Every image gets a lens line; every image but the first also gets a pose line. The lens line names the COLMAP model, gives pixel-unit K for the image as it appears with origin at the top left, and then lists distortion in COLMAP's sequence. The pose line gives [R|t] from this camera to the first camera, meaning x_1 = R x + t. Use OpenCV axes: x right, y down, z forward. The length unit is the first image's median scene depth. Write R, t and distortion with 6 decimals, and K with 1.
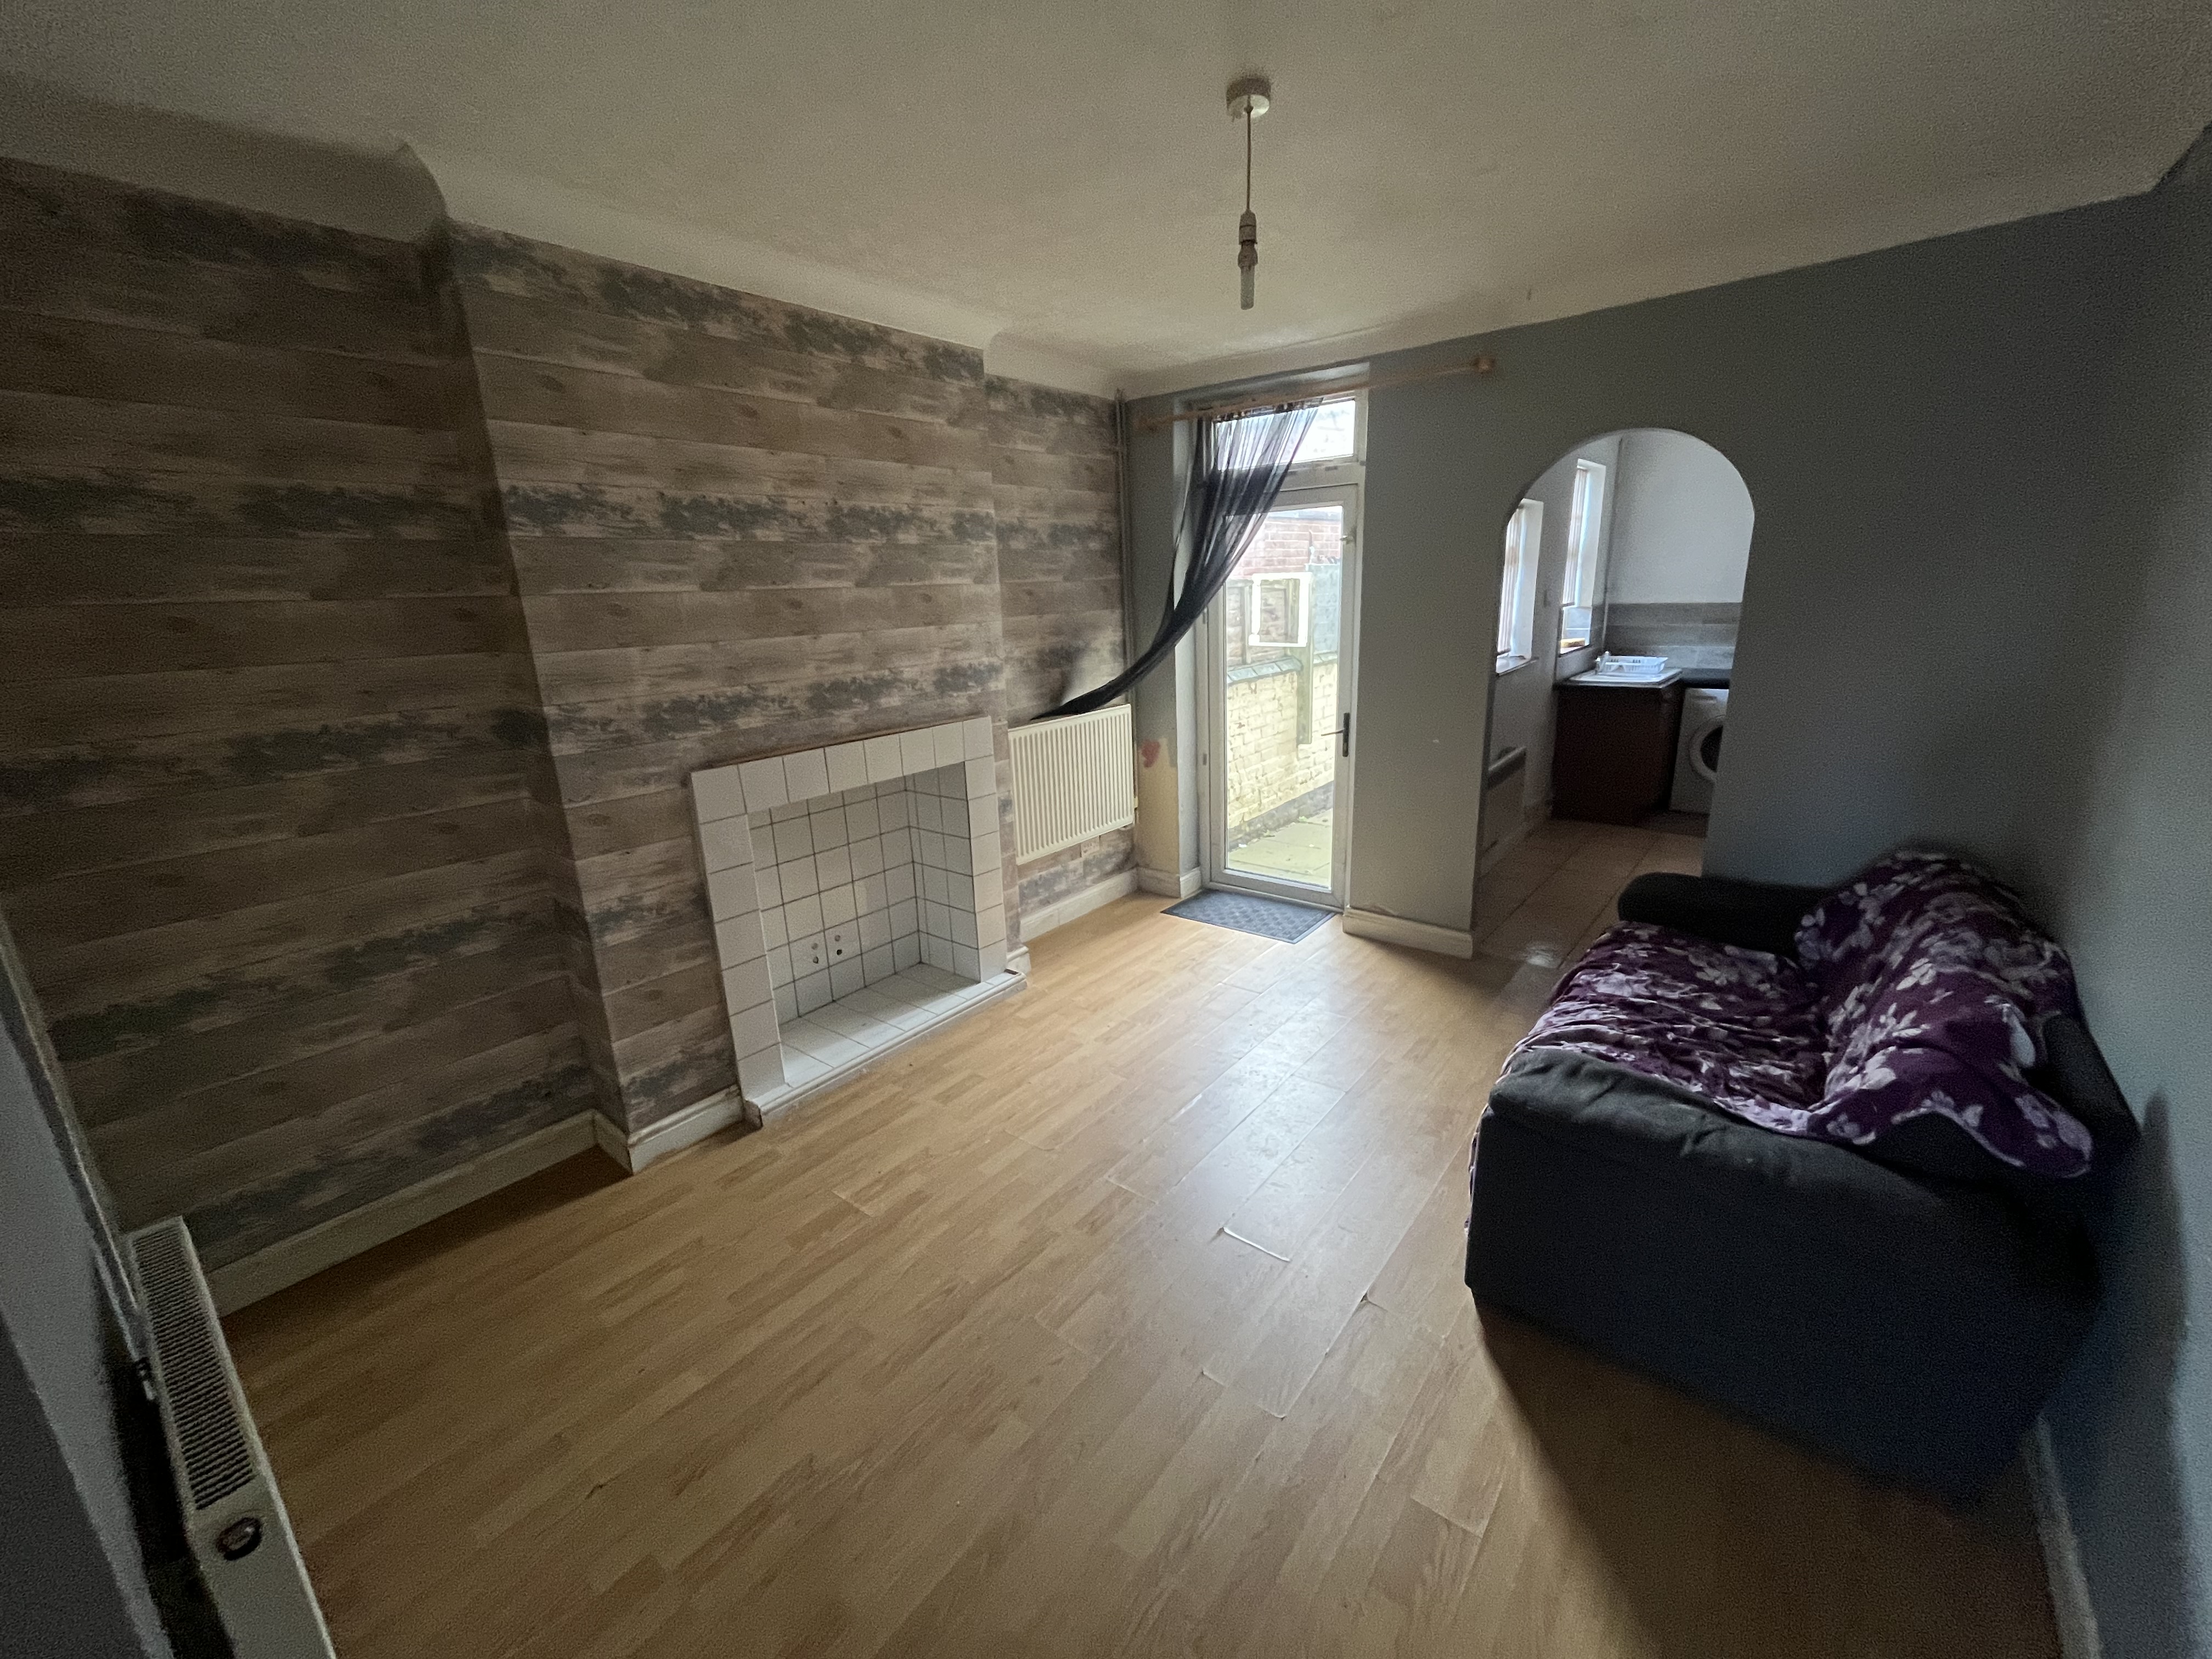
lens RADIAL K [[893.6, 0, 1116.1], [0, 893.6, 815.3], [0, 0, 1]] dist [-0.002454, -0.000175]
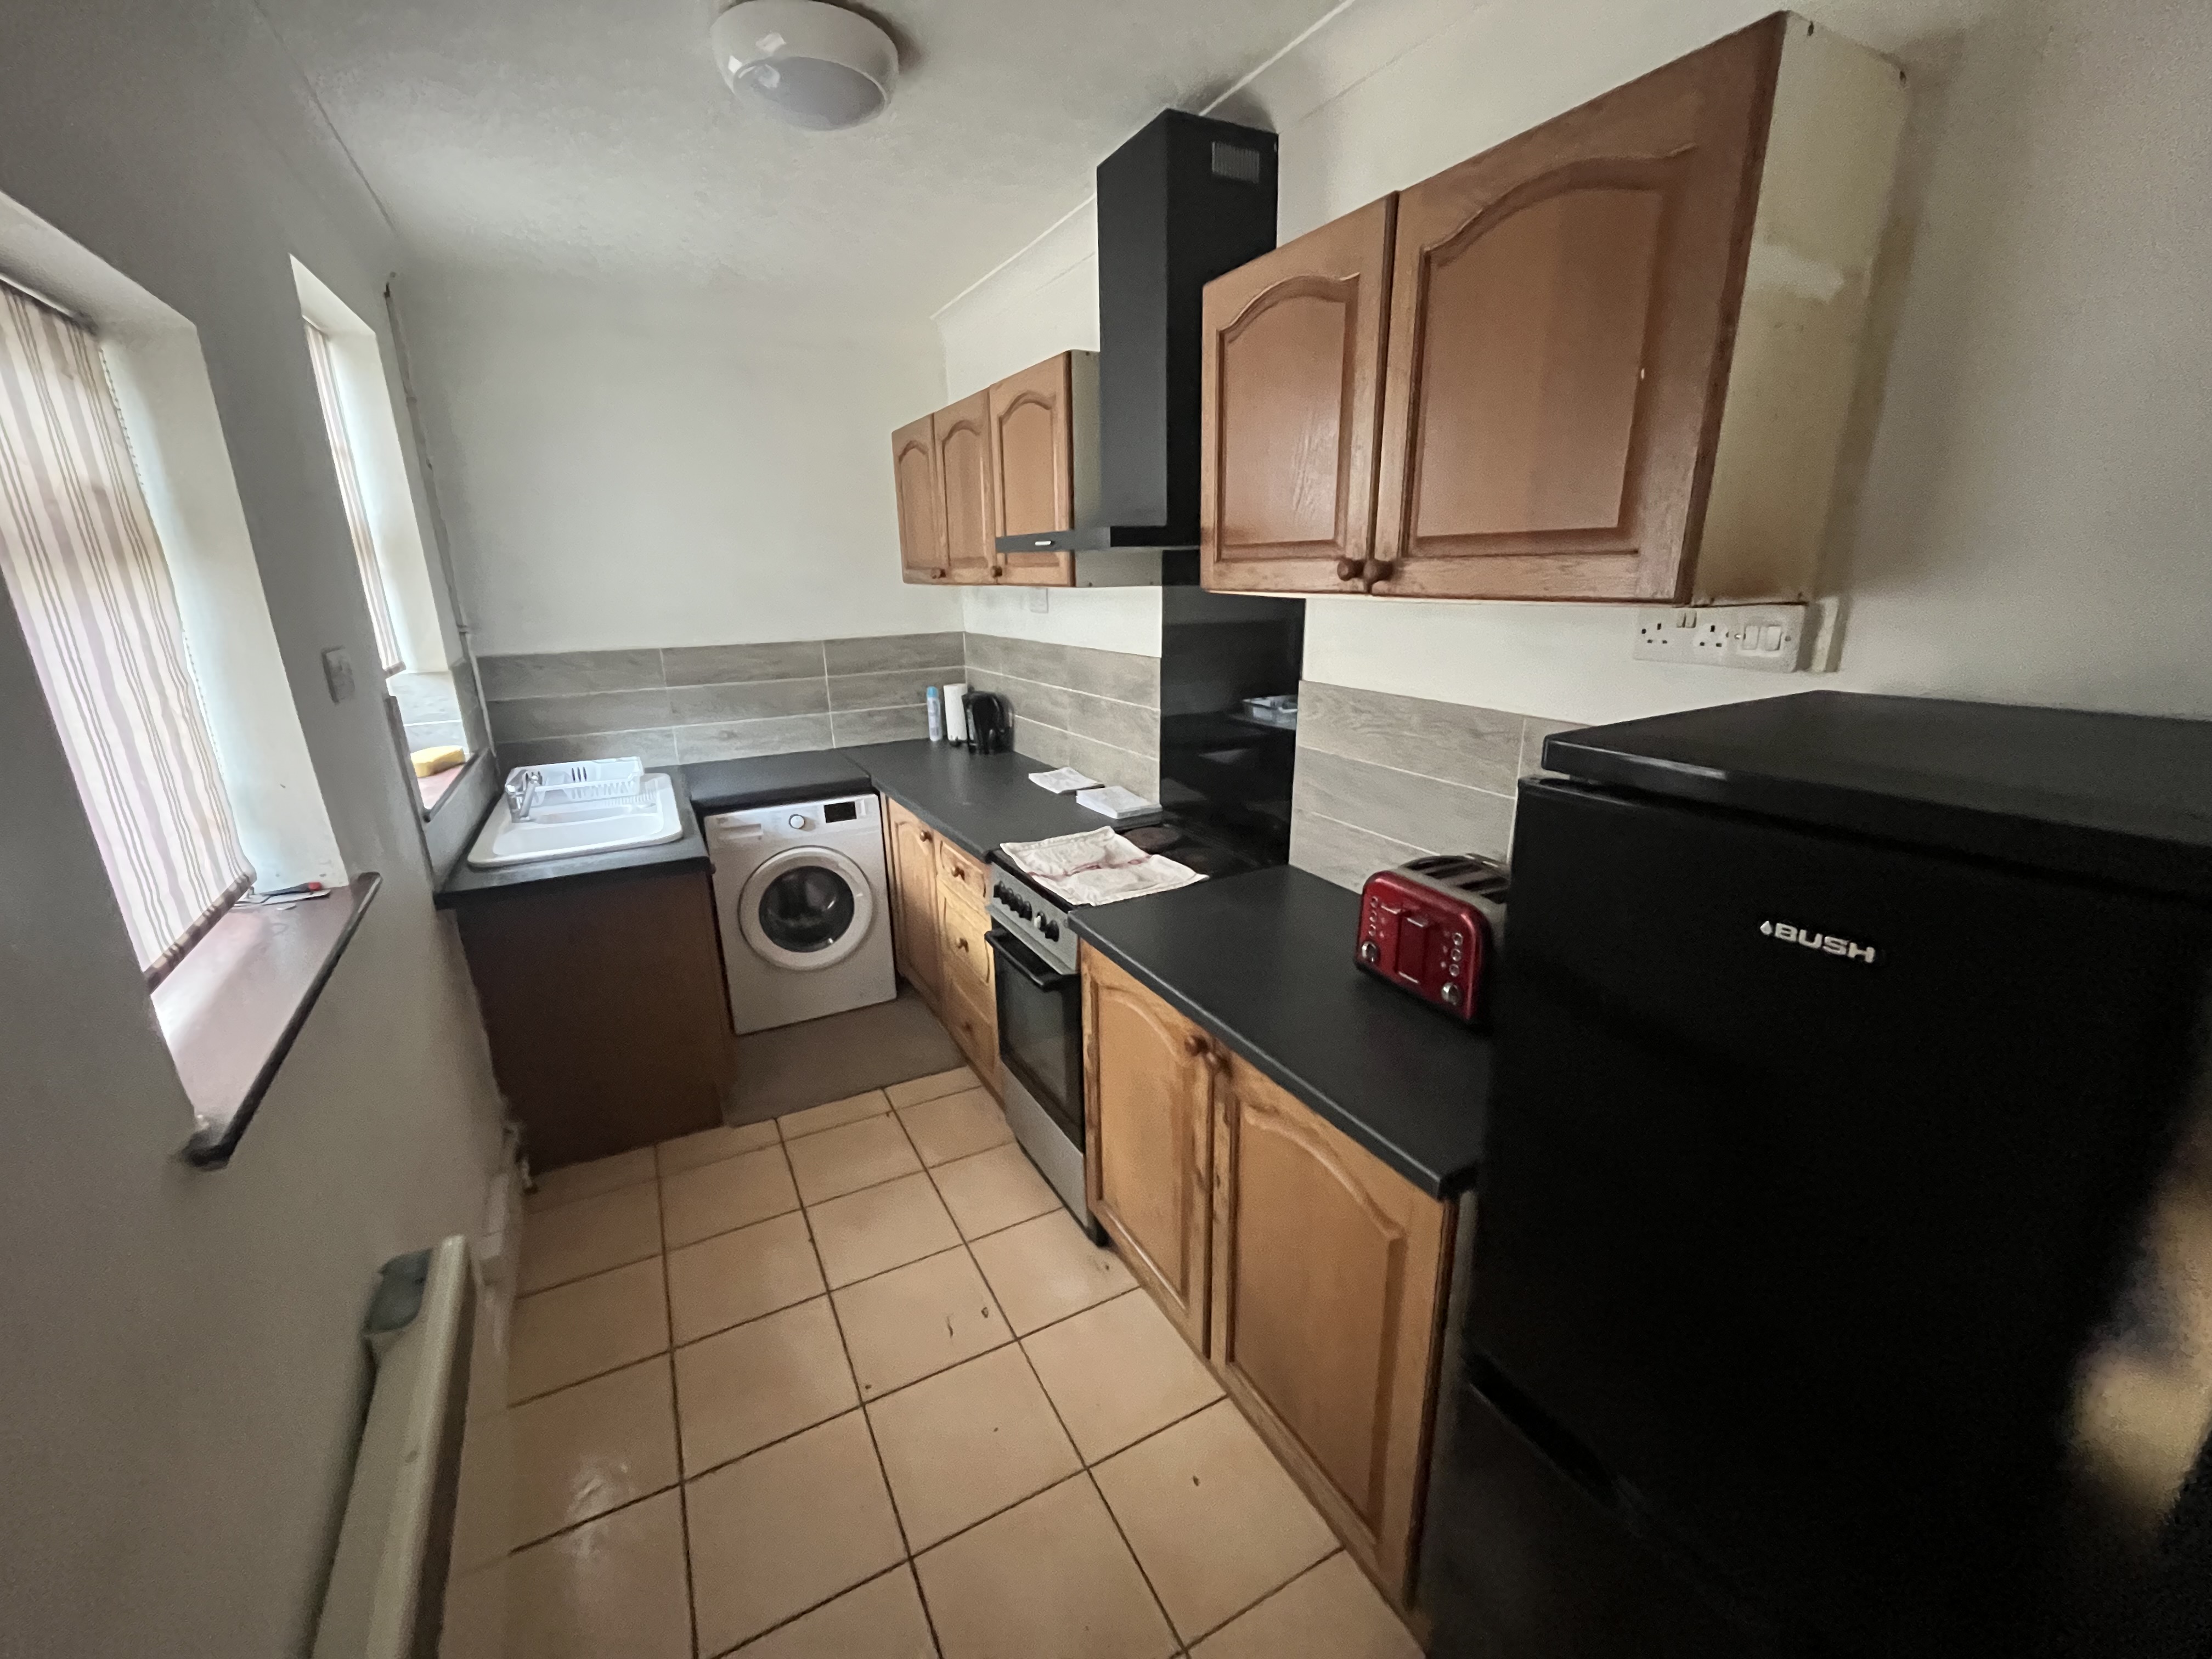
lens RADIAL K [[893.6, 0, 1101.4], [0, 893.6, 830.3], [0, 0, 1]] dist [-0.002454, -0.000175]
pose [[0.399366, -0.230923, 0.887232, 0.251641], [0.234731, 0.961255, 0.144531, -0.145124], [-0.886232, 0.150541, 0.438098, 0.532761]]
